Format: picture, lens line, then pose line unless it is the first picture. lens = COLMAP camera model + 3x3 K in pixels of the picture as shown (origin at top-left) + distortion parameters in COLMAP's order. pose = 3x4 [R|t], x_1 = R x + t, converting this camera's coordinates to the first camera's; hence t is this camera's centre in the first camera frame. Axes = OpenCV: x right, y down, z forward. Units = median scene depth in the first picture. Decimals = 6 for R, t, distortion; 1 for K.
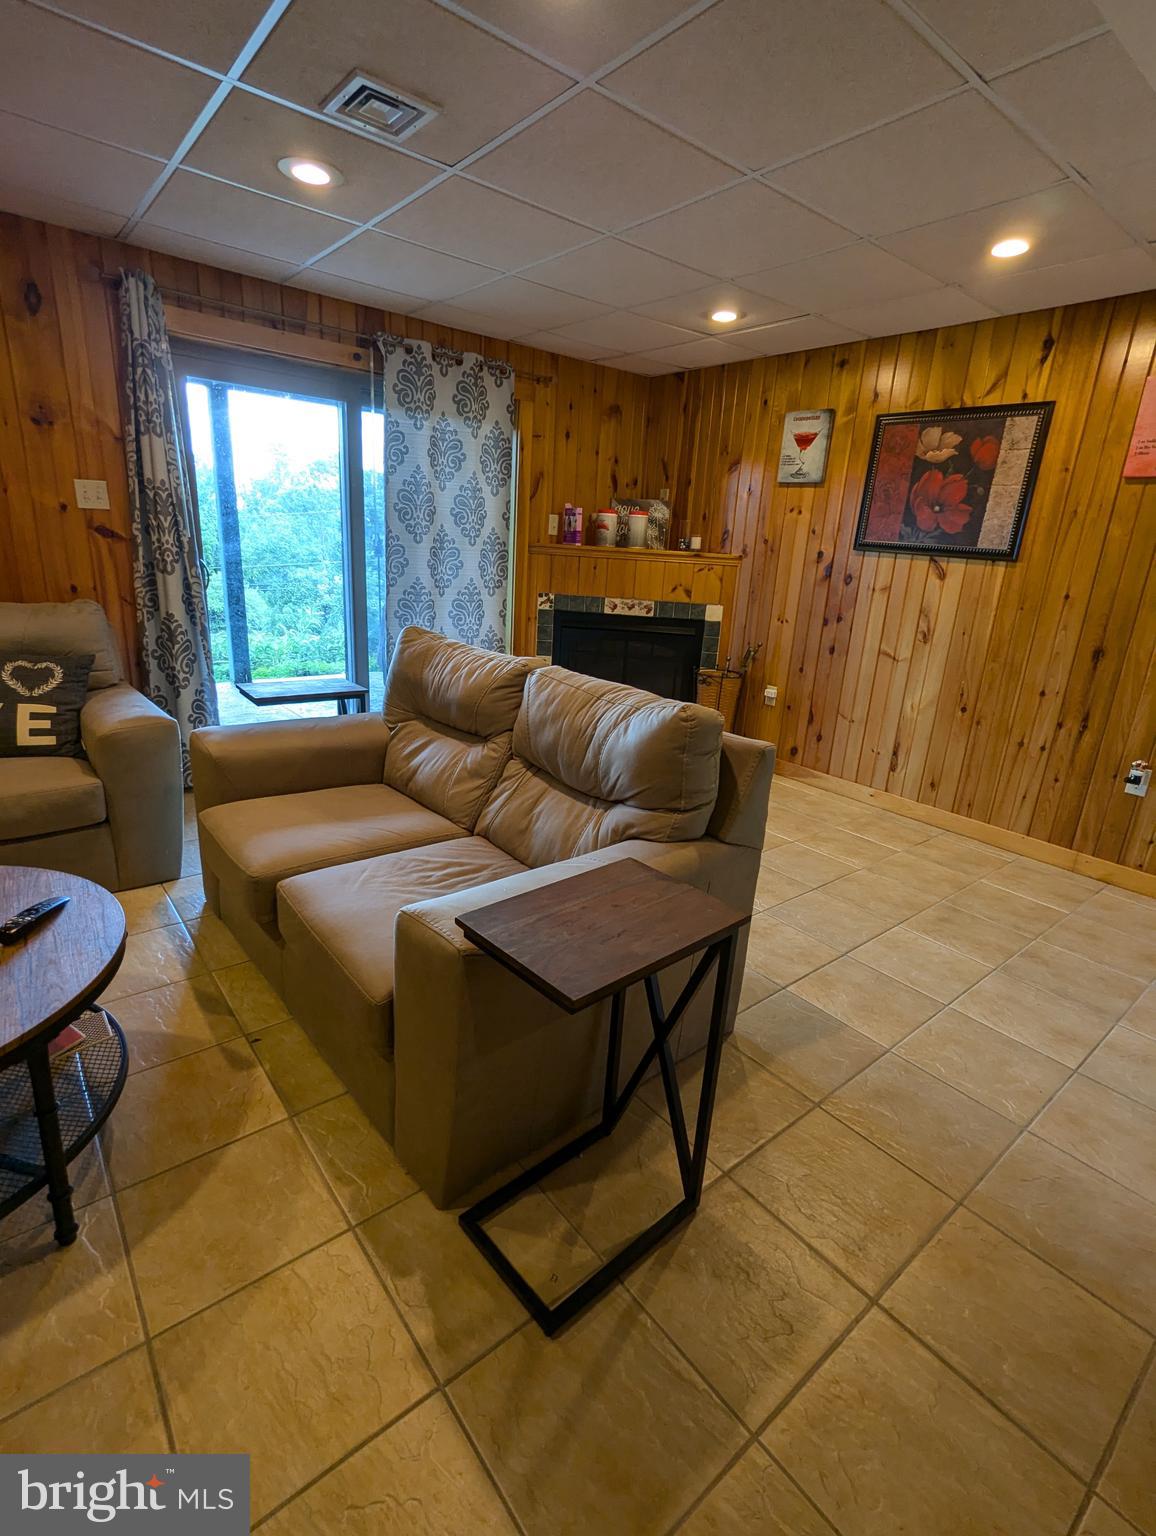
lens RADIAL K [[729.5, 0, 578.1], [0, 729.5, 765.4], [0, 0, 1]] dist [-0.009769, 0.005853]
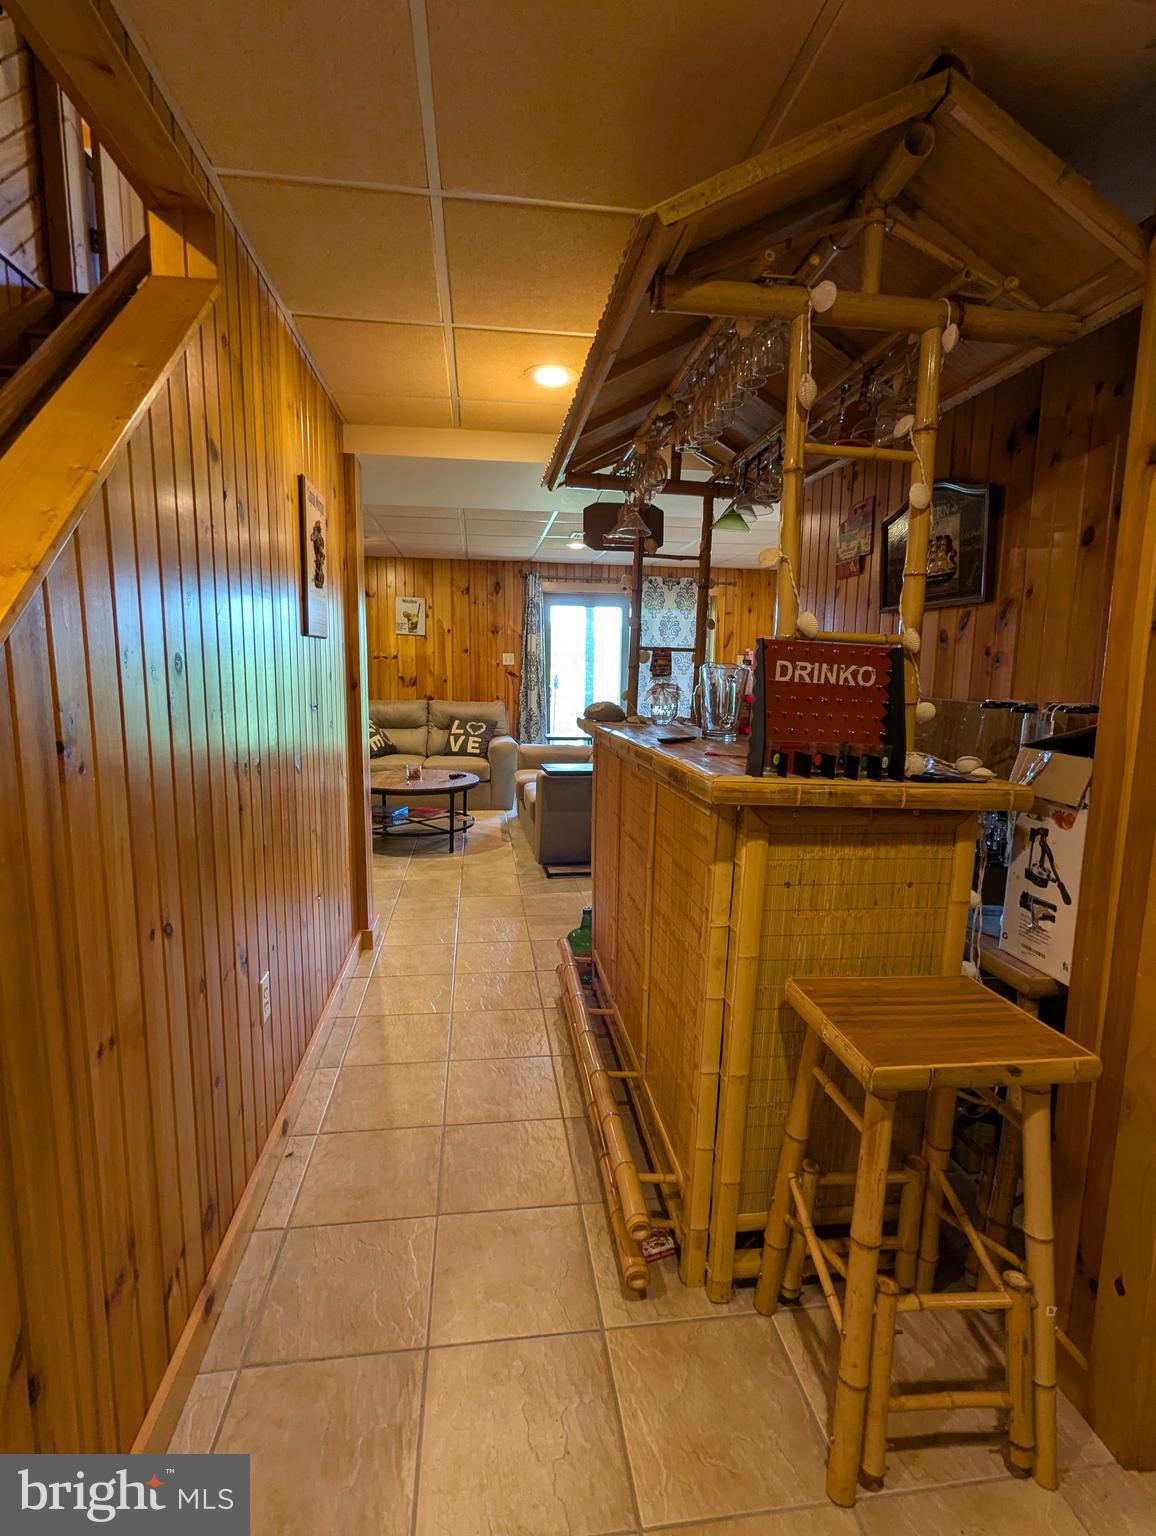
lens RADIAL K [[729.5, 0, 578.1], [0, 729.5, 765.4], [0, 0, 1]] dist [-0.009769, 0.005853]
pose [[0.853298, 0.026364, -0.520756, 0.725532], [-0.120803, 0.981544, -0.148252, 0.276820], [0.507236, 0.189412, 0.840734, -0.772483]]
